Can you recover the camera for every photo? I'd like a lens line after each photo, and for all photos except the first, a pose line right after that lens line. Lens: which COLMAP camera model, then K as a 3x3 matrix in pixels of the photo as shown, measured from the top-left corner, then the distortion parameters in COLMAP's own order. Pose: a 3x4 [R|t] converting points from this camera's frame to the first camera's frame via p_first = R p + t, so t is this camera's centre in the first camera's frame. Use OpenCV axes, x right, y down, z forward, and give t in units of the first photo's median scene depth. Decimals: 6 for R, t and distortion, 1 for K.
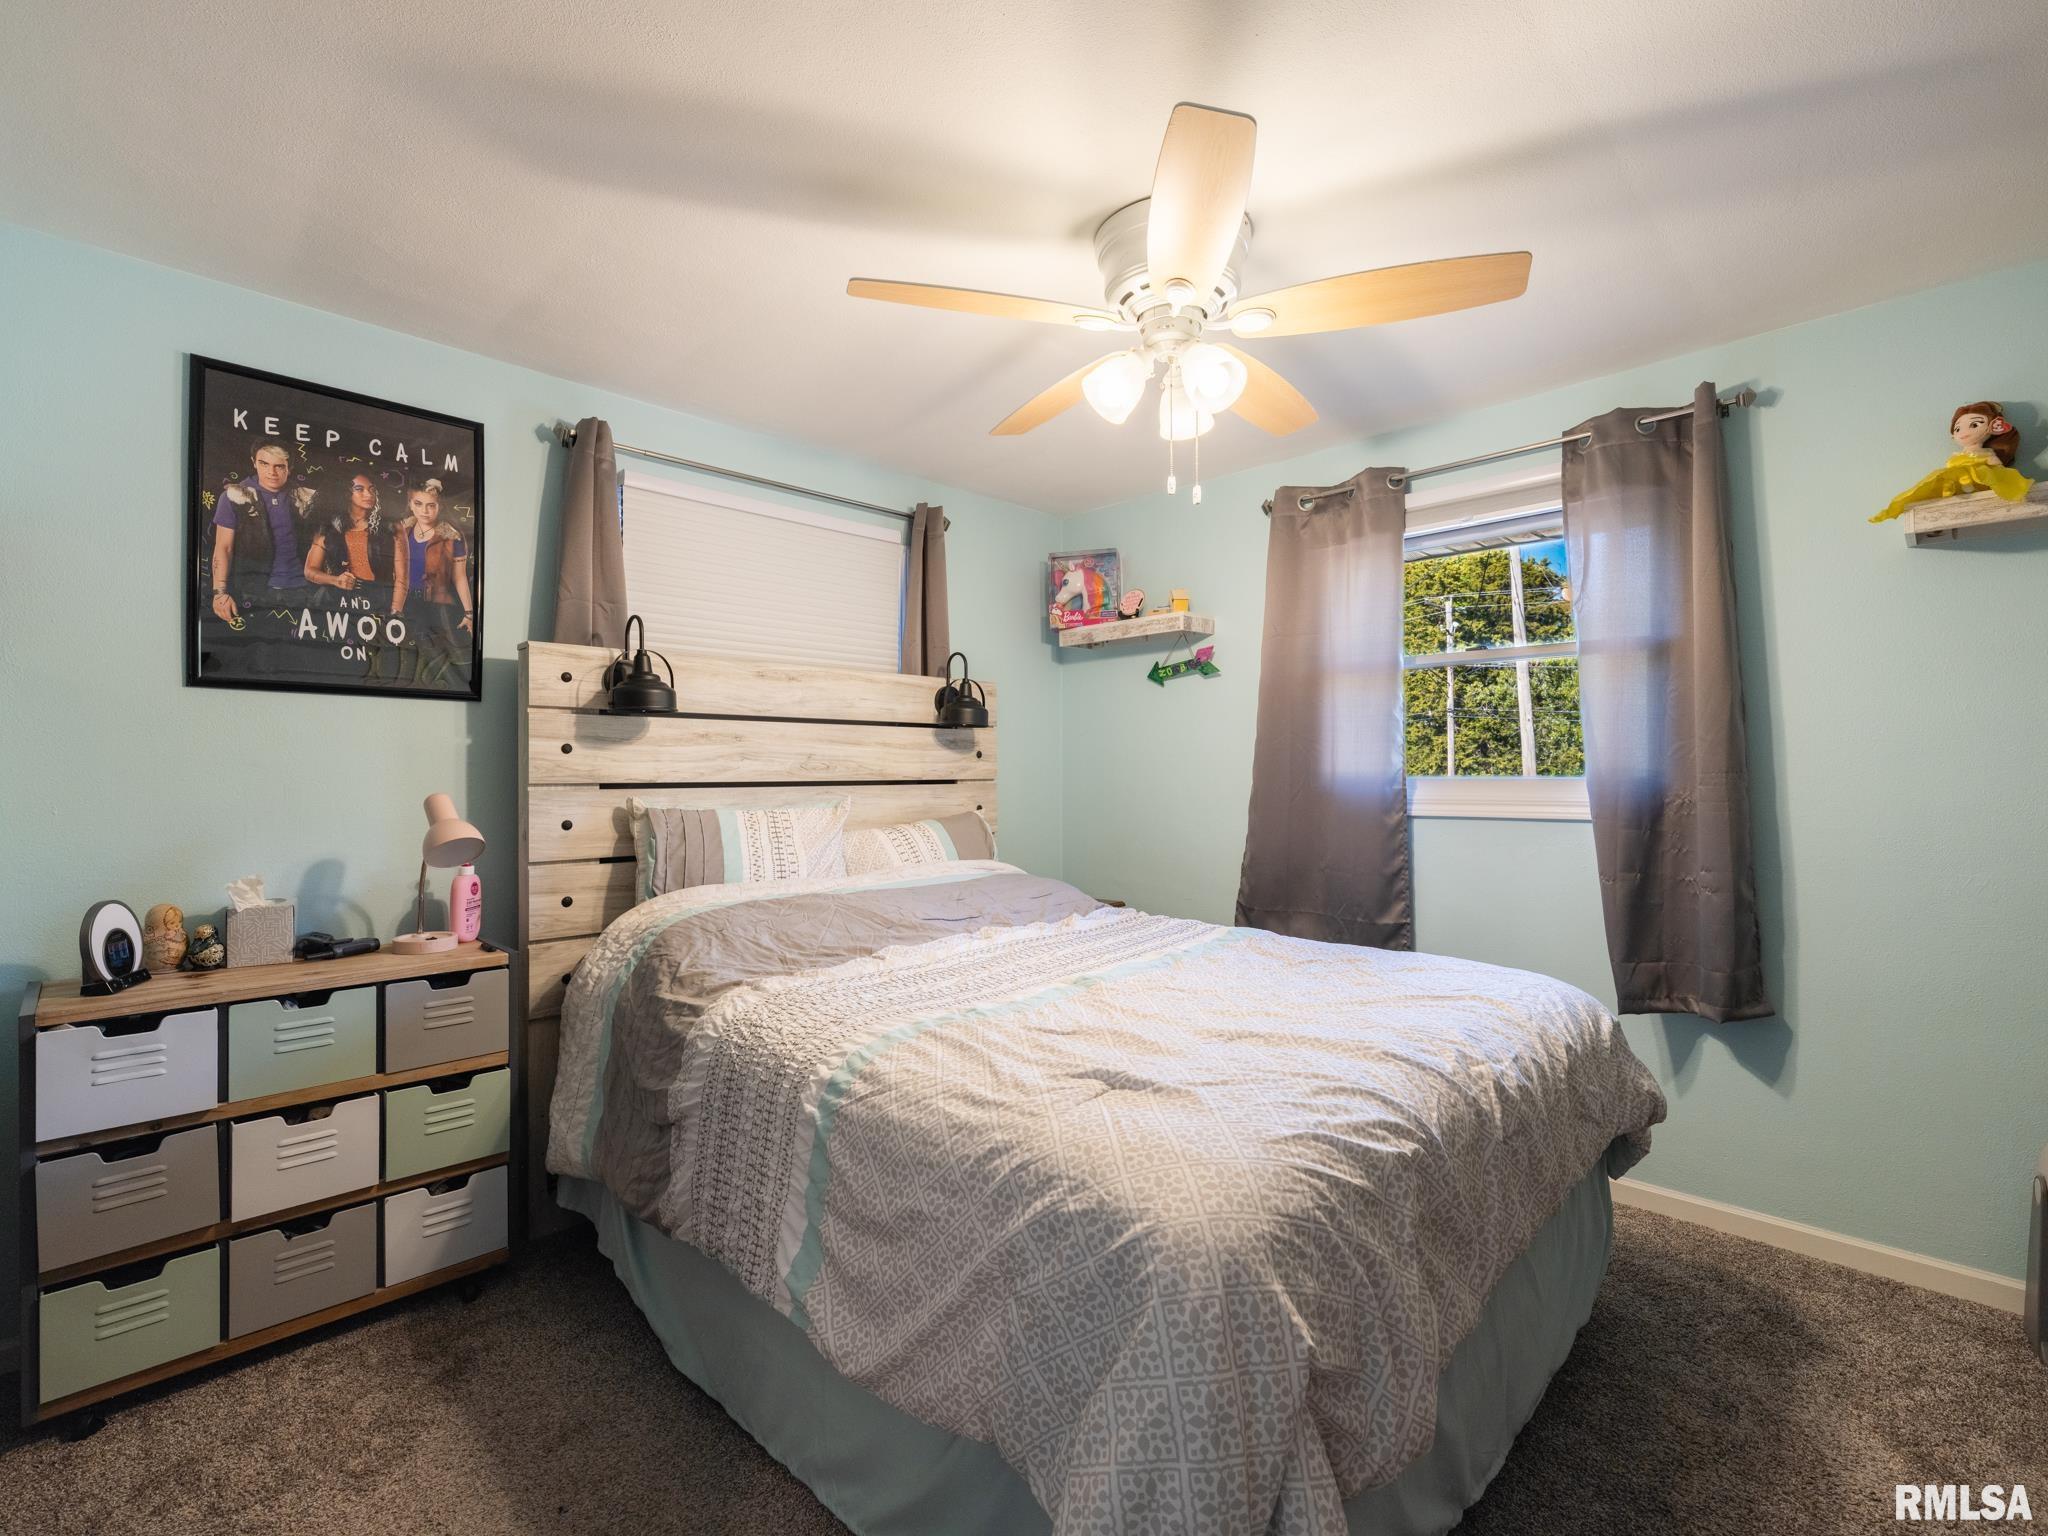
lens RADIAL K [[945.3, 0, 1026.5], [0, 945.3, 766.0], [0, 0, 1]] dist [-0.002316, 0.001252]
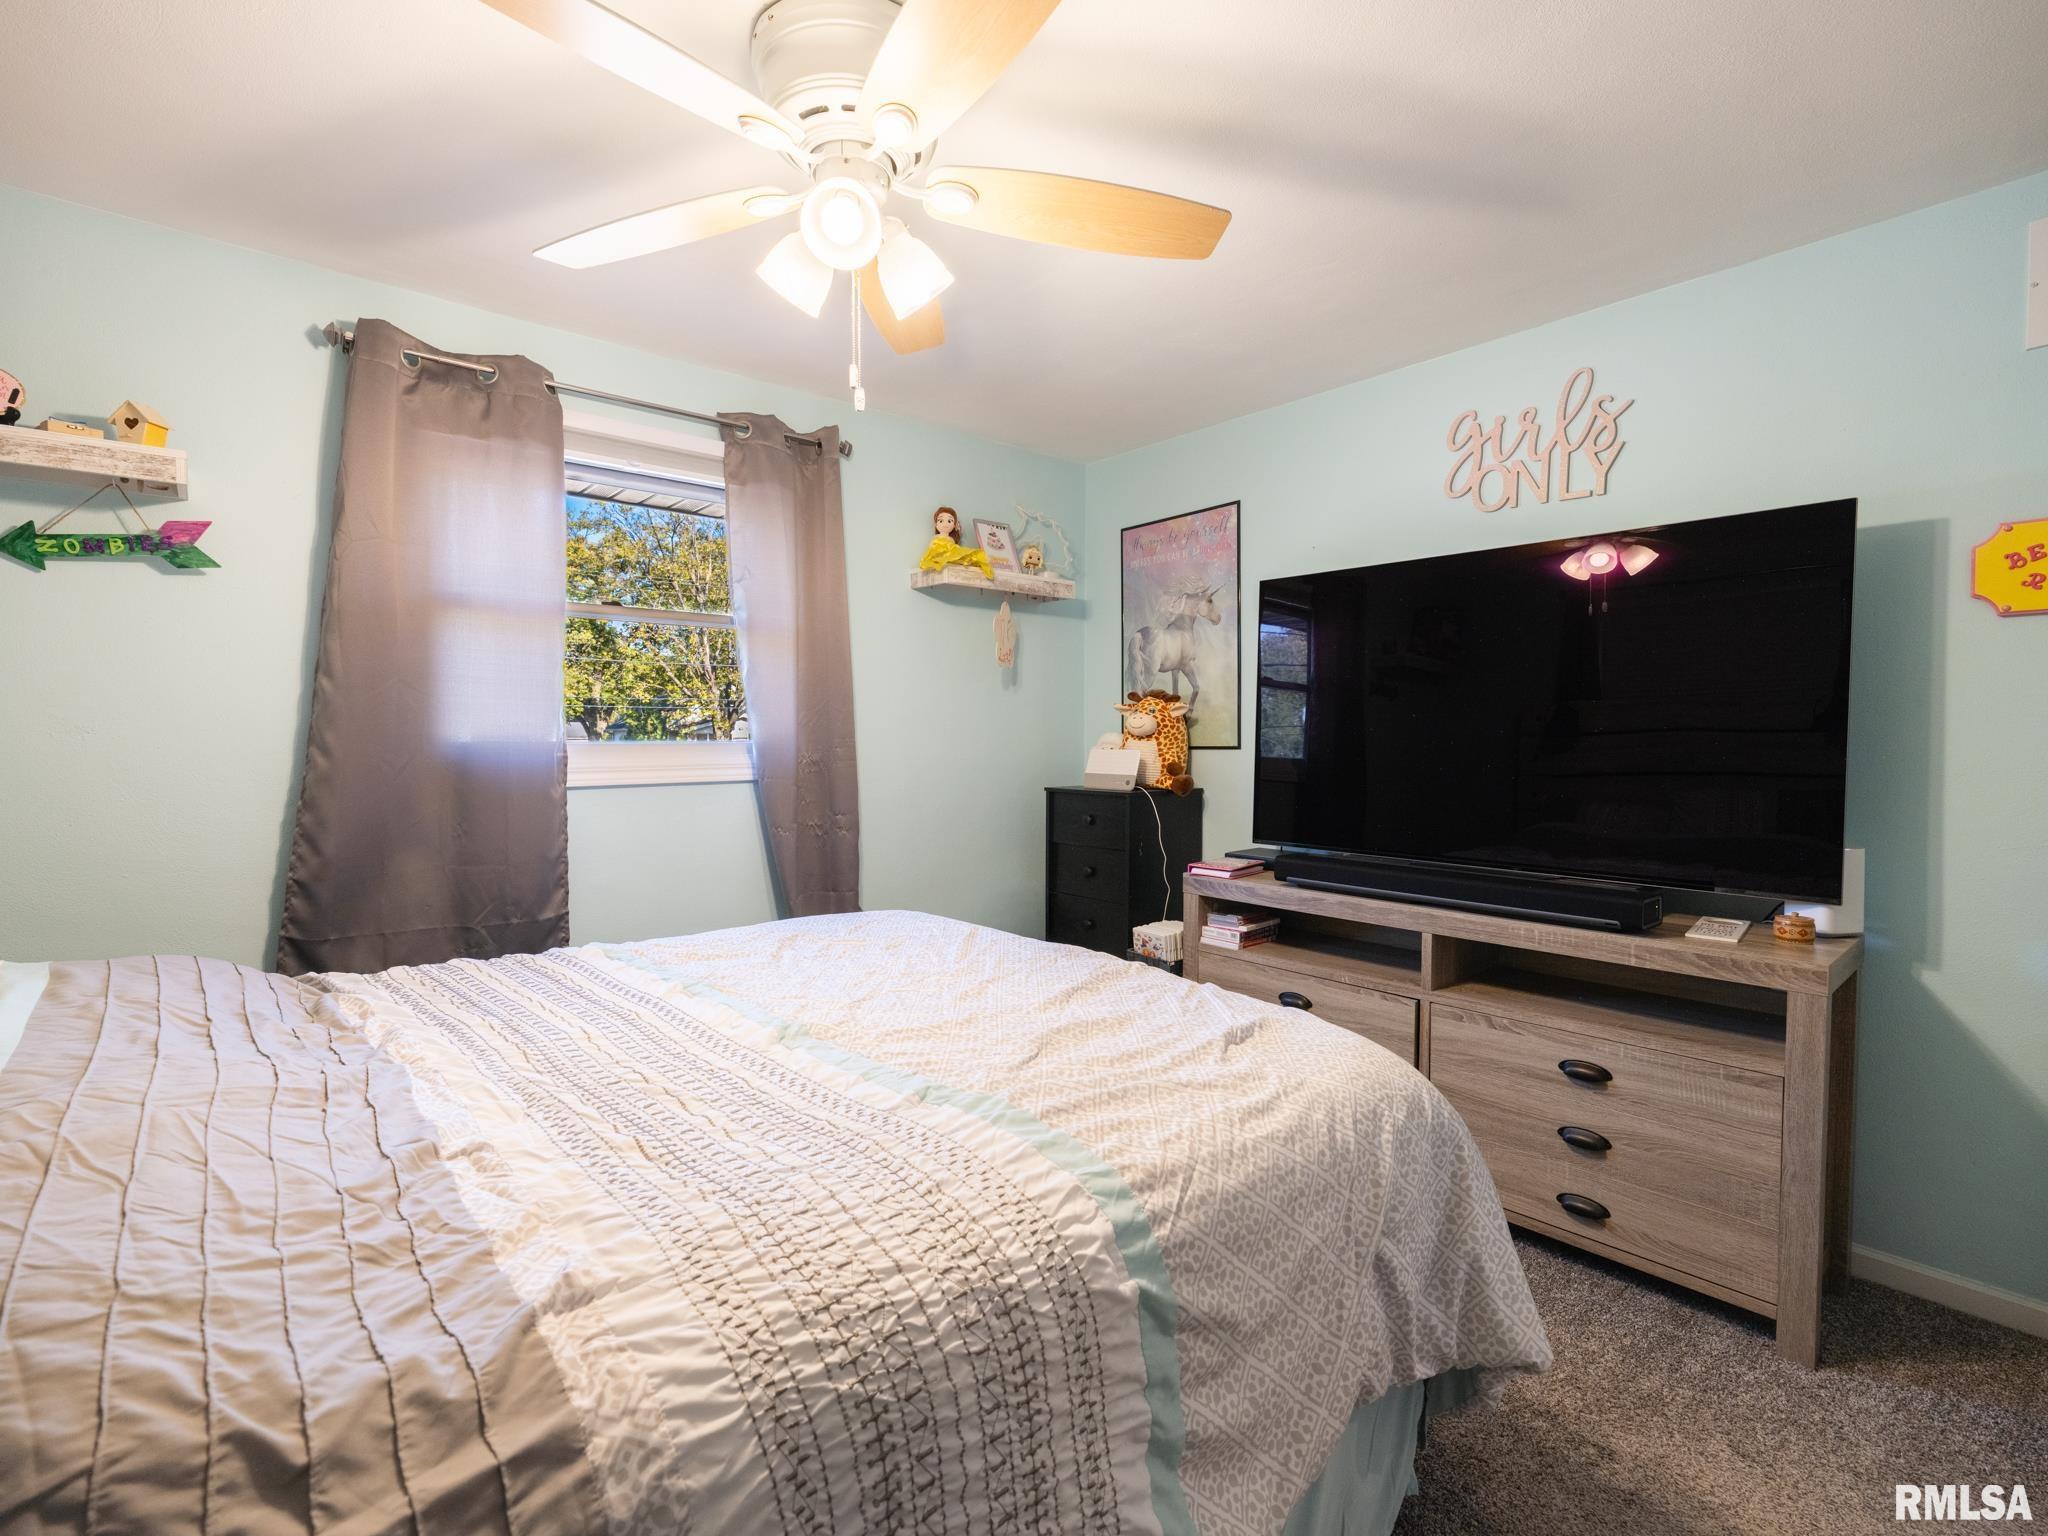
lens RADIAL K [[945.3, 0, 1026.5], [0, 945.3, 766.0], [0, 0, 1]] dist [-0.002316, 0.001252]
pose [[0.078149, -0.028816, 0.996525, -0.686306], [-0.008749, 0.999524, 0.029589, 0.007626], [-0.996903, -0.011031, 0.077859, 0.842702]]
